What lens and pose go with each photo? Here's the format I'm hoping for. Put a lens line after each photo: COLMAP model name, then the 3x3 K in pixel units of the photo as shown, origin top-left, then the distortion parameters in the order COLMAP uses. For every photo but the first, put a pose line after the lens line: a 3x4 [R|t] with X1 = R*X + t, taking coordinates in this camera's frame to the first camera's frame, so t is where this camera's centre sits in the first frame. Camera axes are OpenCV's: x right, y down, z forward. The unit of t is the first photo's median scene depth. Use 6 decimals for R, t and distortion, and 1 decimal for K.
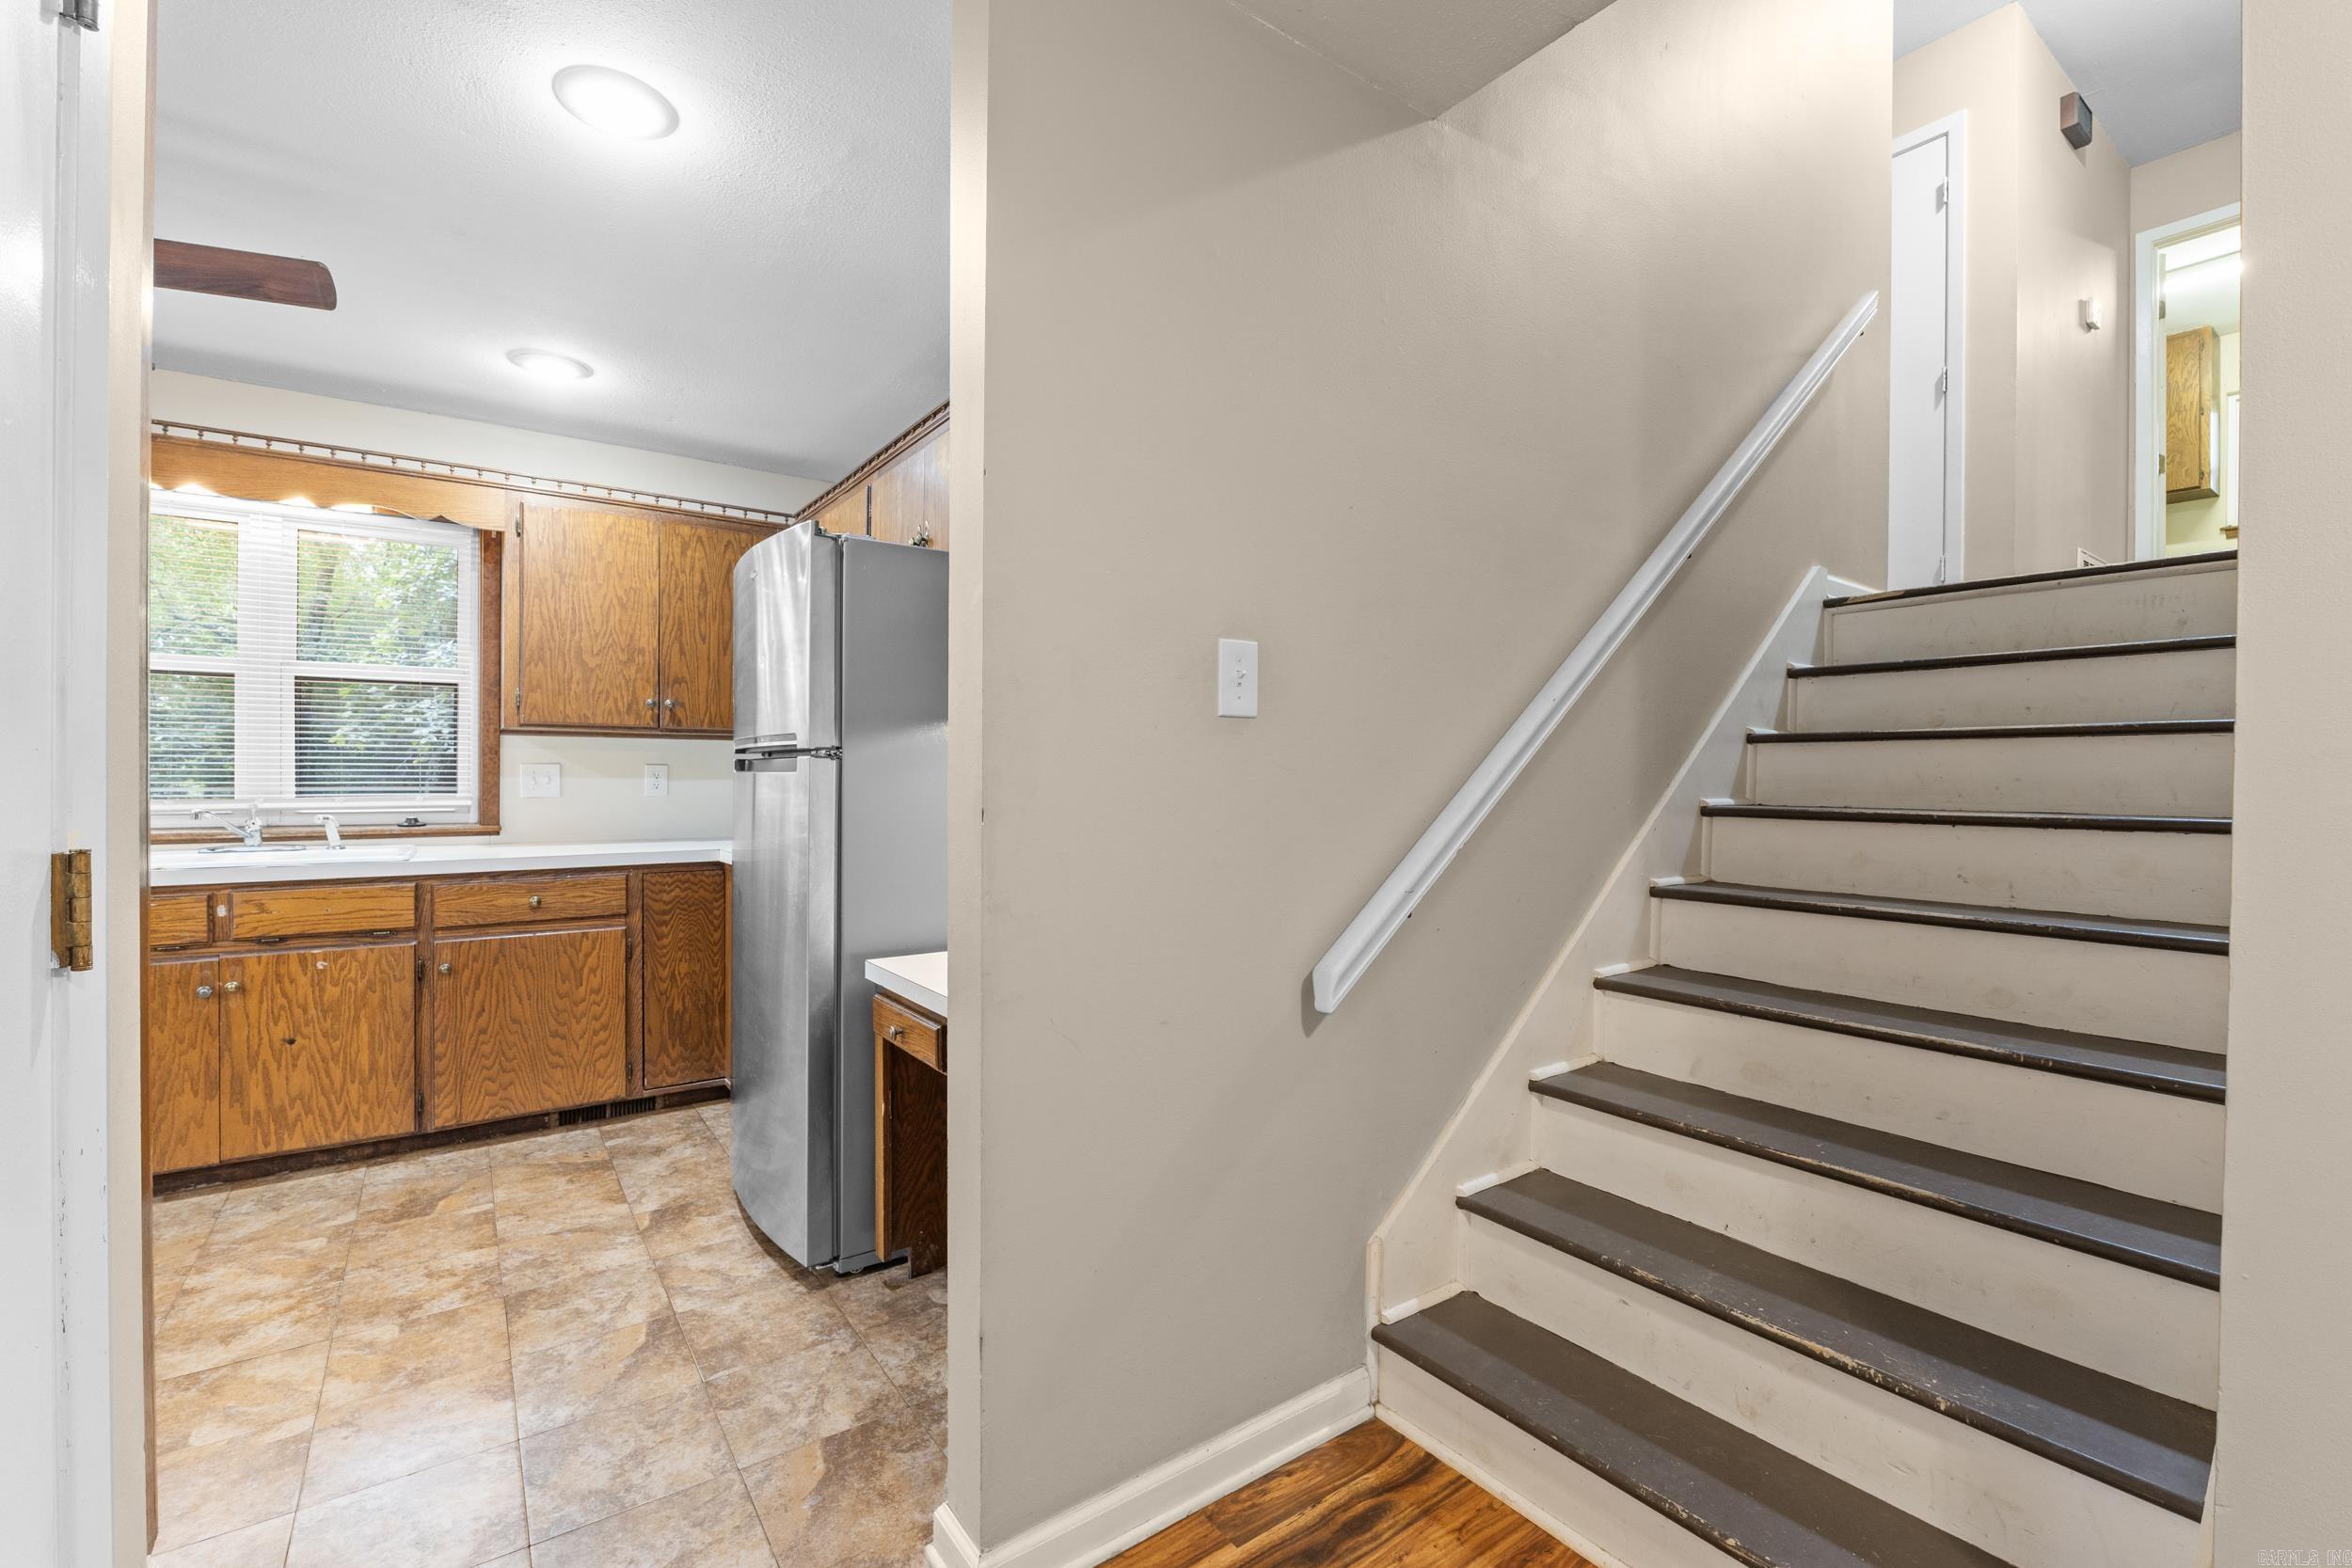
lens RADIAL K [[993.5, 0, 1176.0], [0, 993.5, 784.0], [0, 0, 1]] dist [-0.002025, -0.000404]
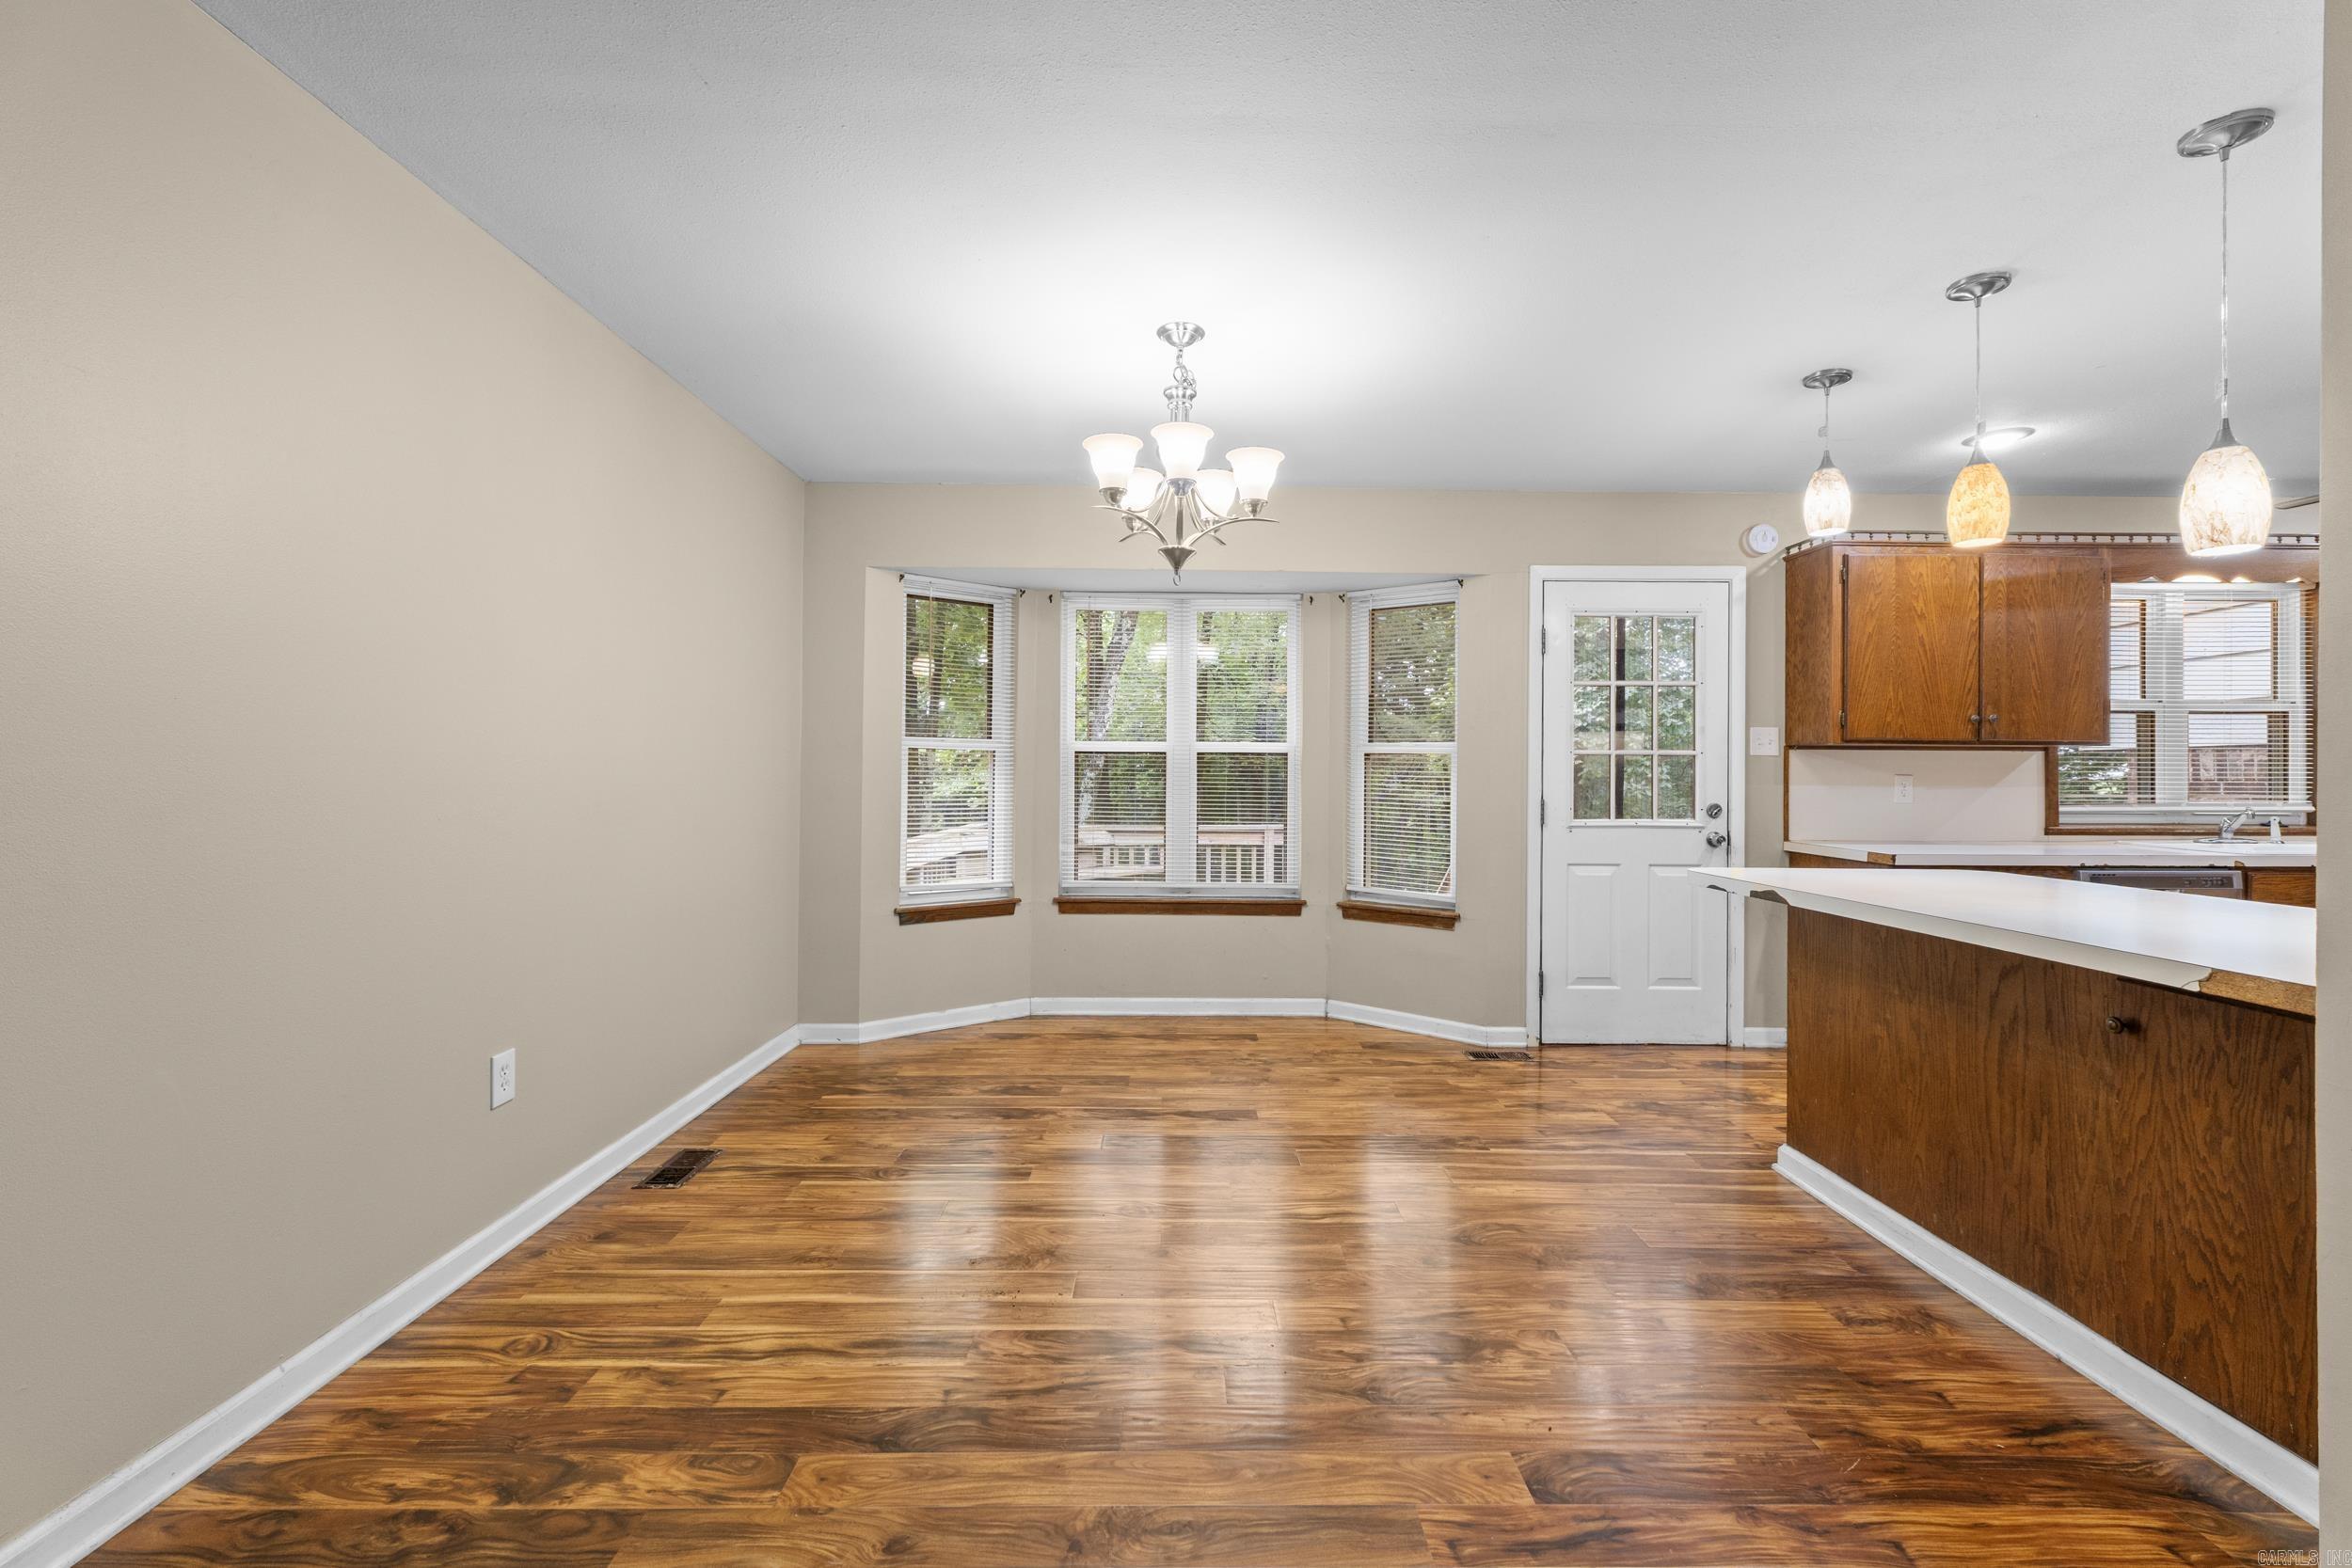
lens RADIAL K [[1002.4, 0, 1180.7], [0, 1002.4, 752.5], [0, 0, 1]] dist [0.008335, -0.000233]
pose [[0.812641, -0.016050, -0.582543, -1.104215], [-0.006255, 0.999323, -0.036259, 0.004325], [0.582731, 0.033109, 0.811991, -0.806253]]
